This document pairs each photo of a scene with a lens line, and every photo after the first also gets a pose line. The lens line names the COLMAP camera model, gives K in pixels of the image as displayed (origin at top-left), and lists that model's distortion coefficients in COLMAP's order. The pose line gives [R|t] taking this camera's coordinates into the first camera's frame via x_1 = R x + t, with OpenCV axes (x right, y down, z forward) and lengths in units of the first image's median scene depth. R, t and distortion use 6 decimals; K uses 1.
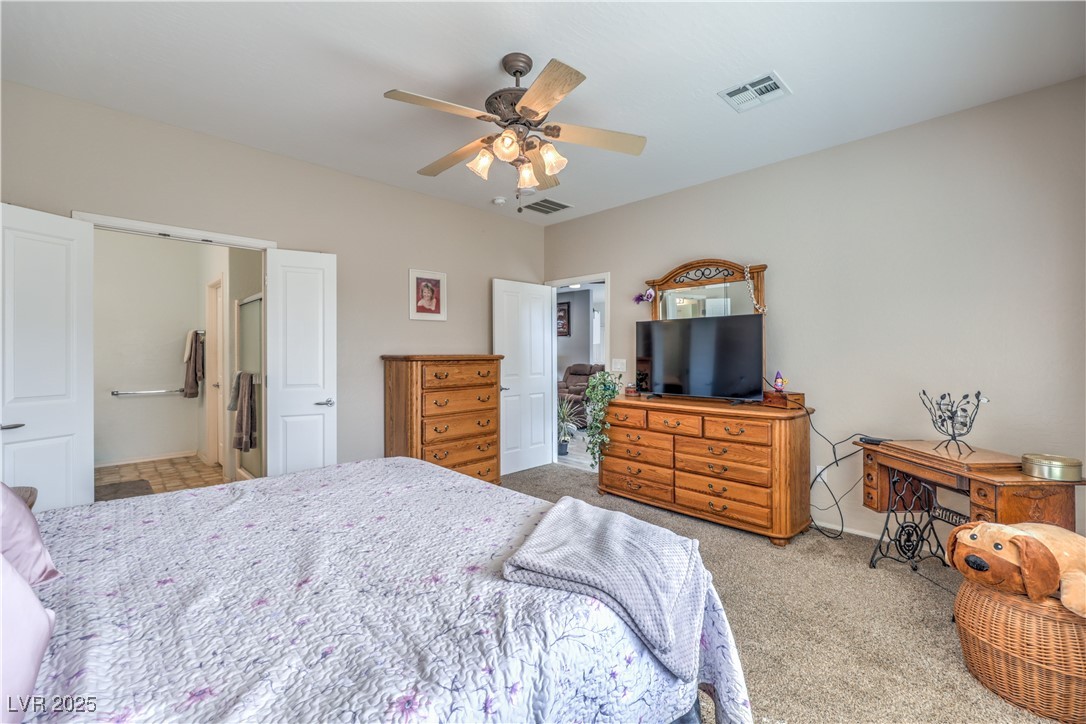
lens RADIAL K [[438.0, 0, 544.0], [0, 438.0, 353.7], [0, 0, 1]] dist [-0.001962, -0.000069]
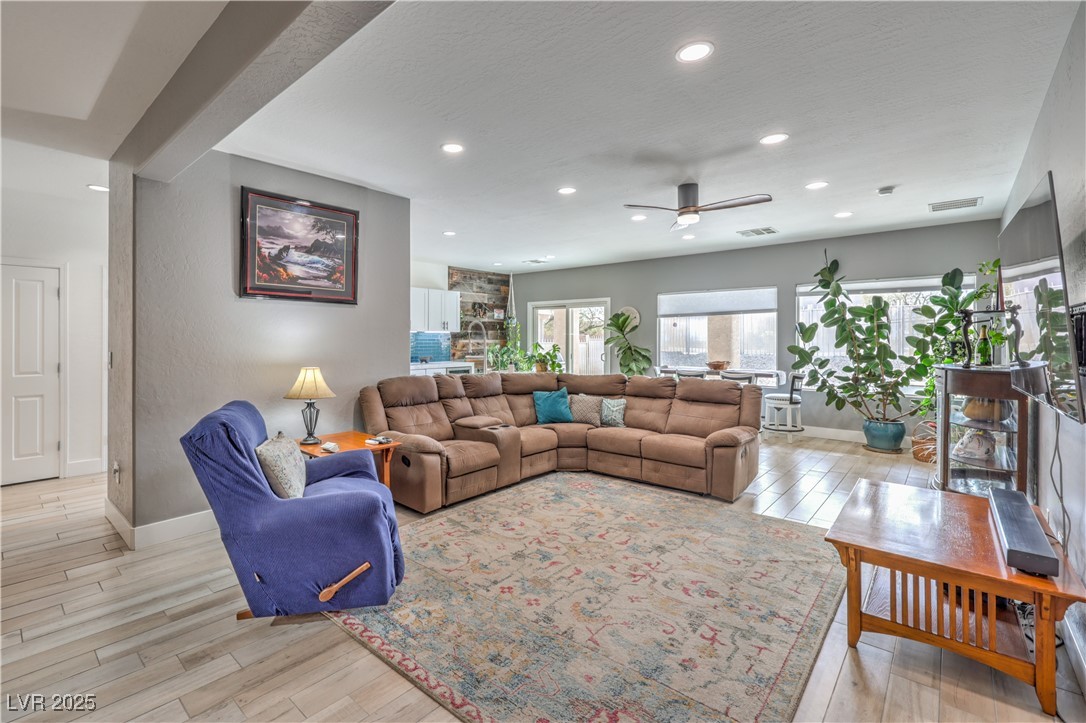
lens RADIAL K [[485.6, 0, 490.7], [0, 485.6, 339.8], [0, 0, 1]] dist [0.002417, 0.000008]
pose [[-0.012619, -0.002838, 0.999916, -1.164860], [0.003183, 0.999991, 0.002879, -0.041033], [-0.999915, 0.003219, -0.012610, 2.987201]]
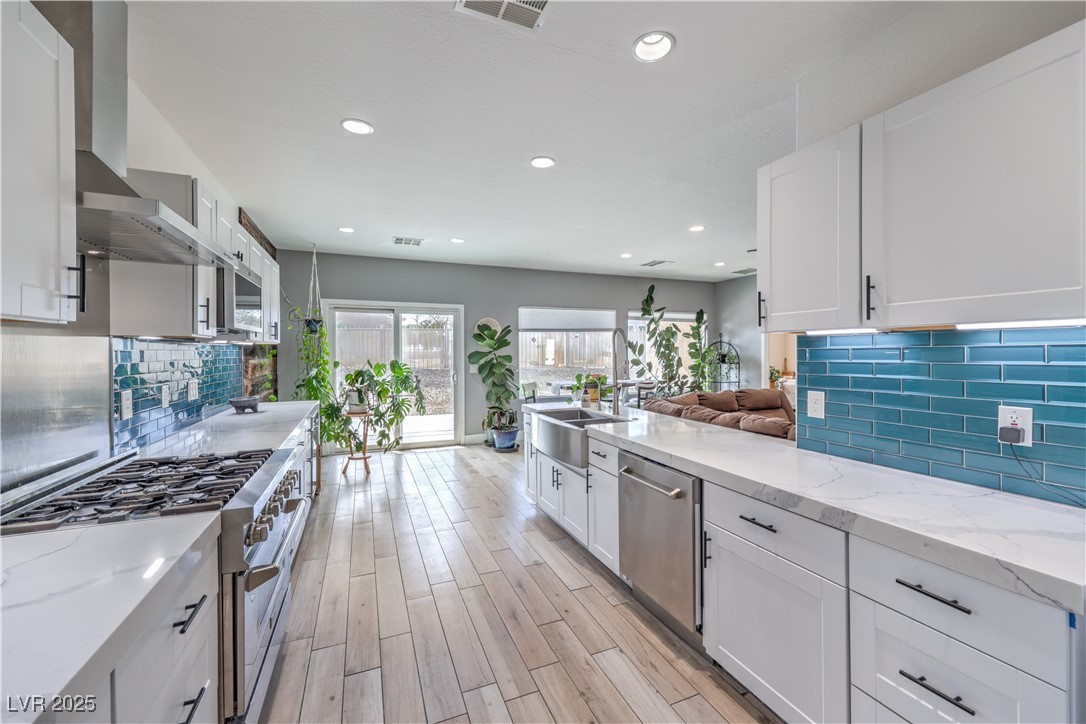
lens RADIAL K [[438.0, 0, 544.0], [0, 438.0, 353.7], [0, 0, 1]] dist [-0.001962, -0.000069]
pose [[-0.919011, 0.002559, 0.394223, 0.458559], [0.006021, 0.999953, 0.007544, -0.054682], [-0.394186, 0.009307, -0.918984, 4.040005]]
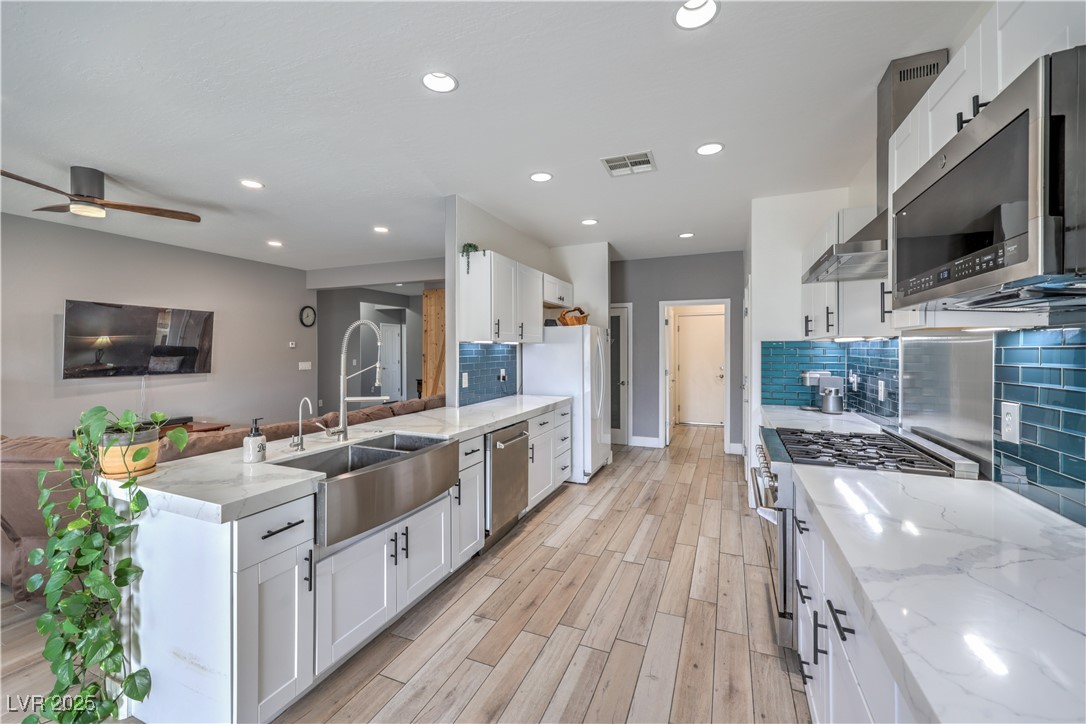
lens RADIAL K [[438.0, 0, 544.0], [0, 438.0, 353.7], [0, 0, 1]] dist [-0.001962, -0.000069]
pose [[0.364792, 0.007968, -0.931055, 1.552961], [-0.002682, 0.999968, 0.007507, -0.054059], [0.931085, -0.000242, 0.364801, 3.034599]]
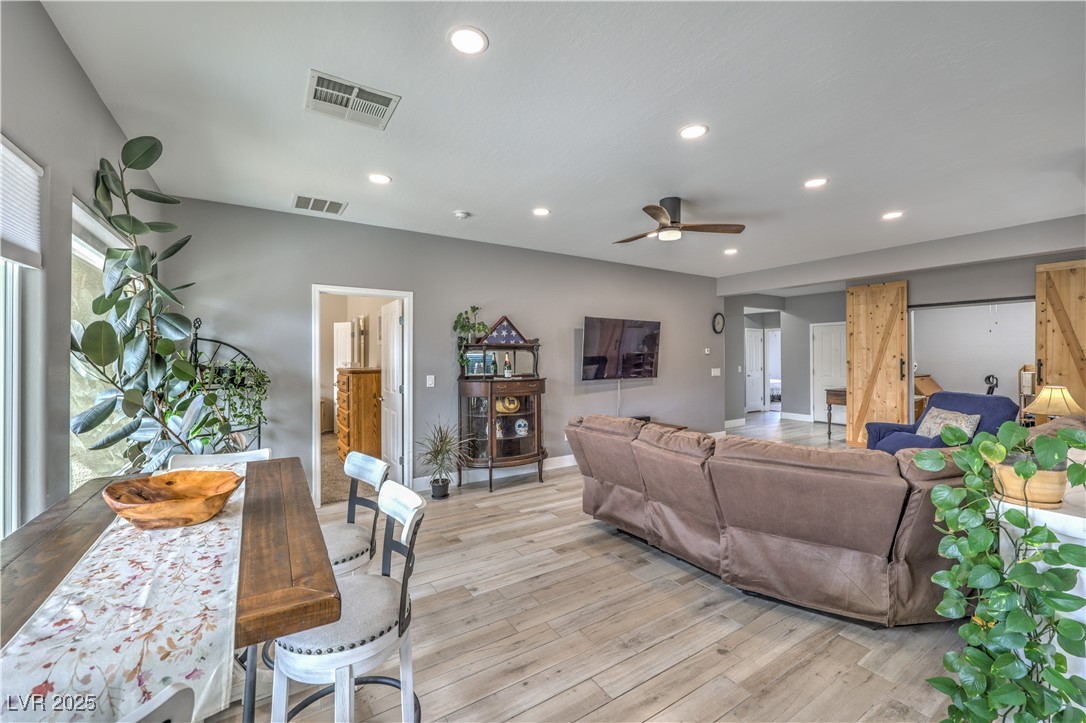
lens RADIAL K [[438.0, 0, 544.0], [0, 438.0, 353.2], [0, 0, 1]] dist [-0.001962, -0.000069]
pose [[-0.229894, -0.006963, -0.973191, 1.426351], [-0.000981, 0.999976, -0.006923, -0.052889], [0.973215, -0.000637, -0.229895, 2.354823]]
